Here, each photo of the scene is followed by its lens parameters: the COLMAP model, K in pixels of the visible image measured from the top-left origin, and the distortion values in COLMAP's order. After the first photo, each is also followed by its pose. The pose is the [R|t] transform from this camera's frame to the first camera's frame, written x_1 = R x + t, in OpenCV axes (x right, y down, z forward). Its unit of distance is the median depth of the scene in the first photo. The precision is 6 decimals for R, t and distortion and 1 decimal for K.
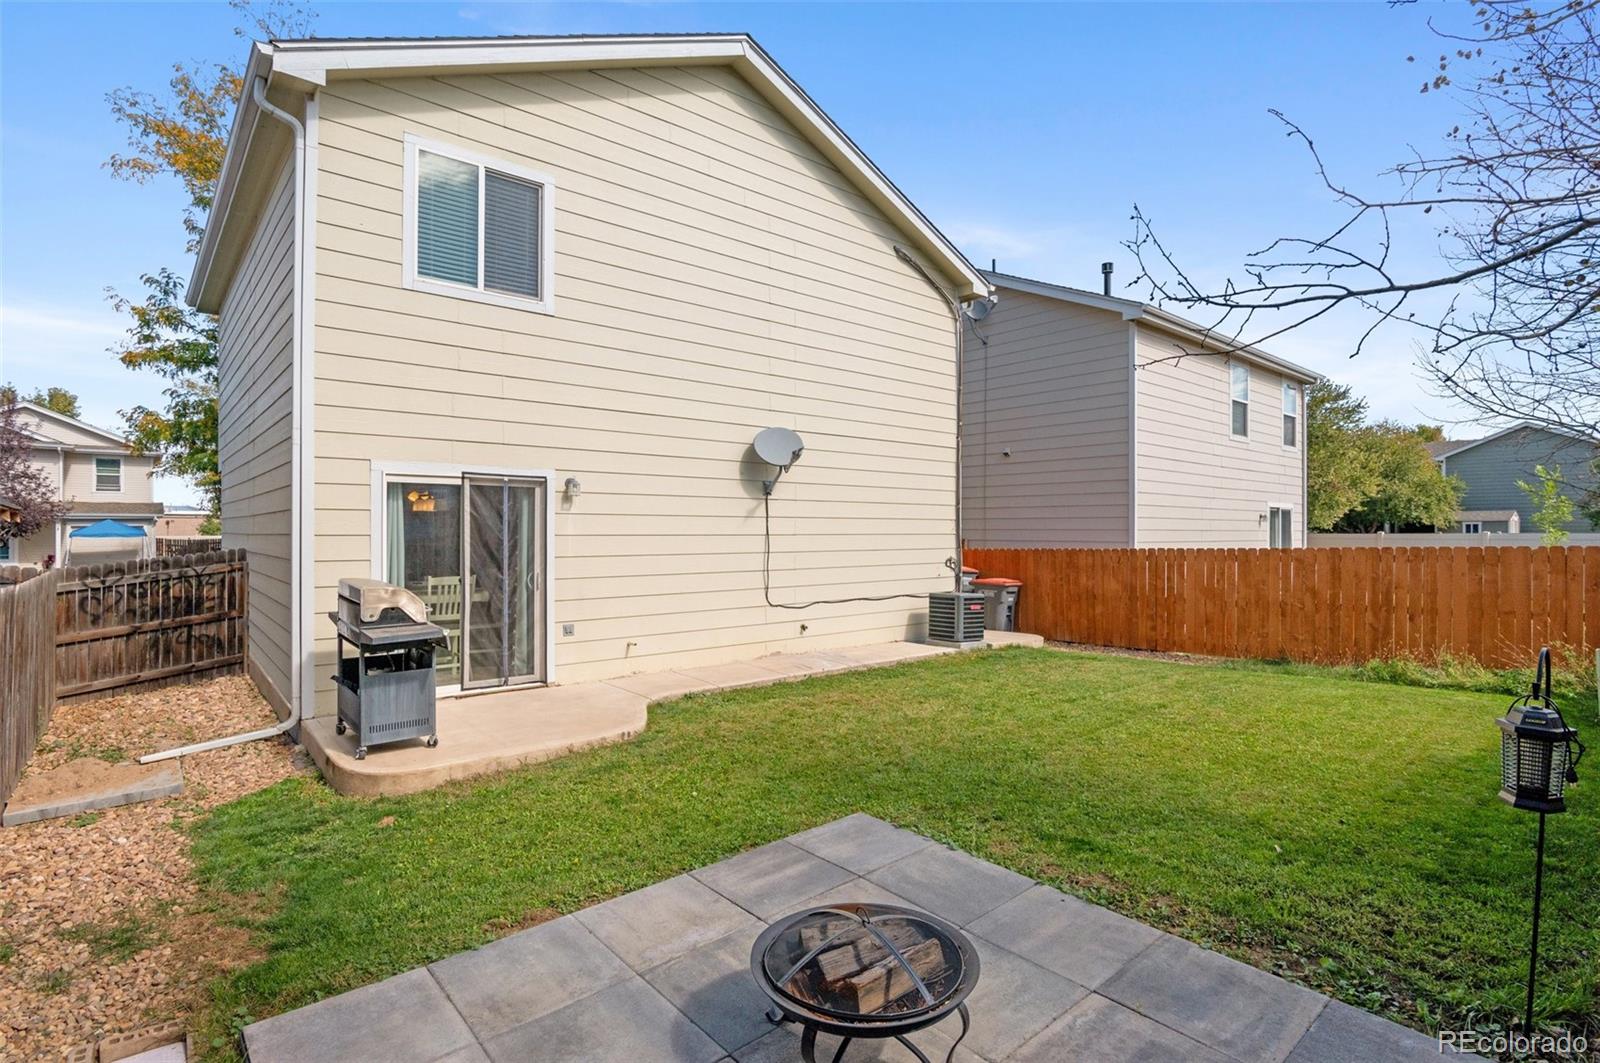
lens RADIAL K [[789.4, 0, 794.6], [0, 789.4, 520.3], [0, 0, 1]] dist [-0.005331, -0.000439]
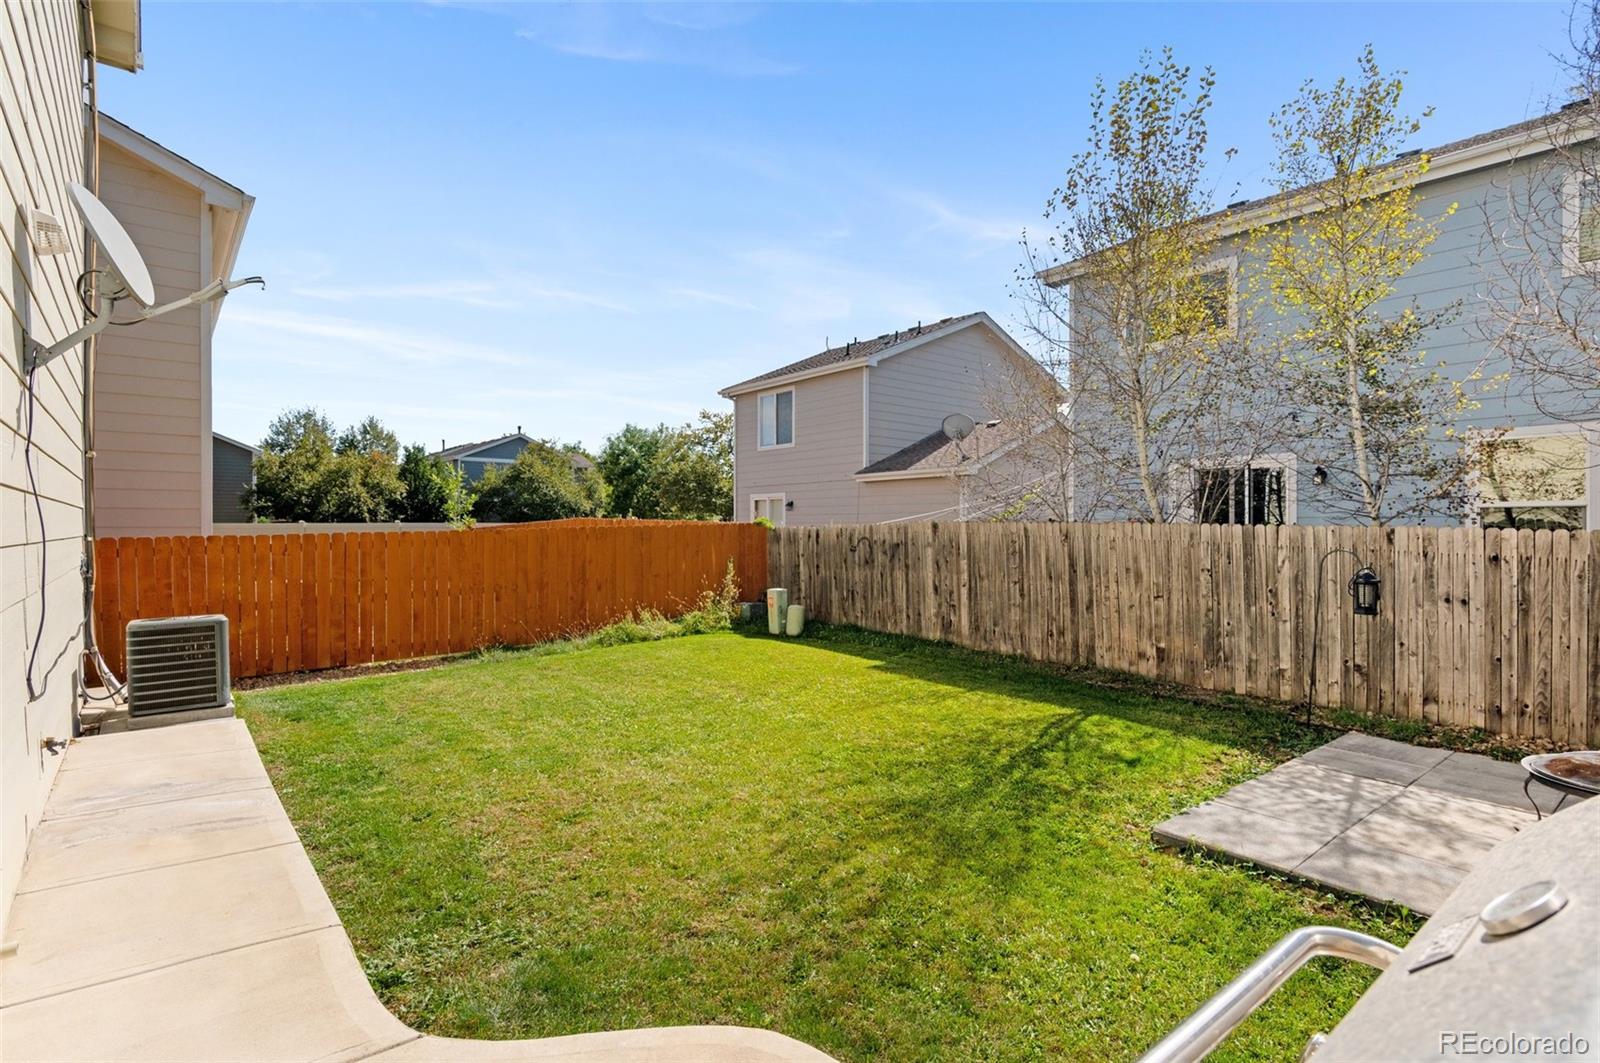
lens RADIAL K [[789.4, 0, 794.6], [0, 789.4, 520.3], [0, 0, 1]] dist [-0.005331, -0.000439]
pose [[0.022532, 0.007428, 0.999719, -0.340303], [-0.015022, 0.999862, -0.007090, 0.024692], [-0.999633, -0.014858, 0.022641, 0.611575]]
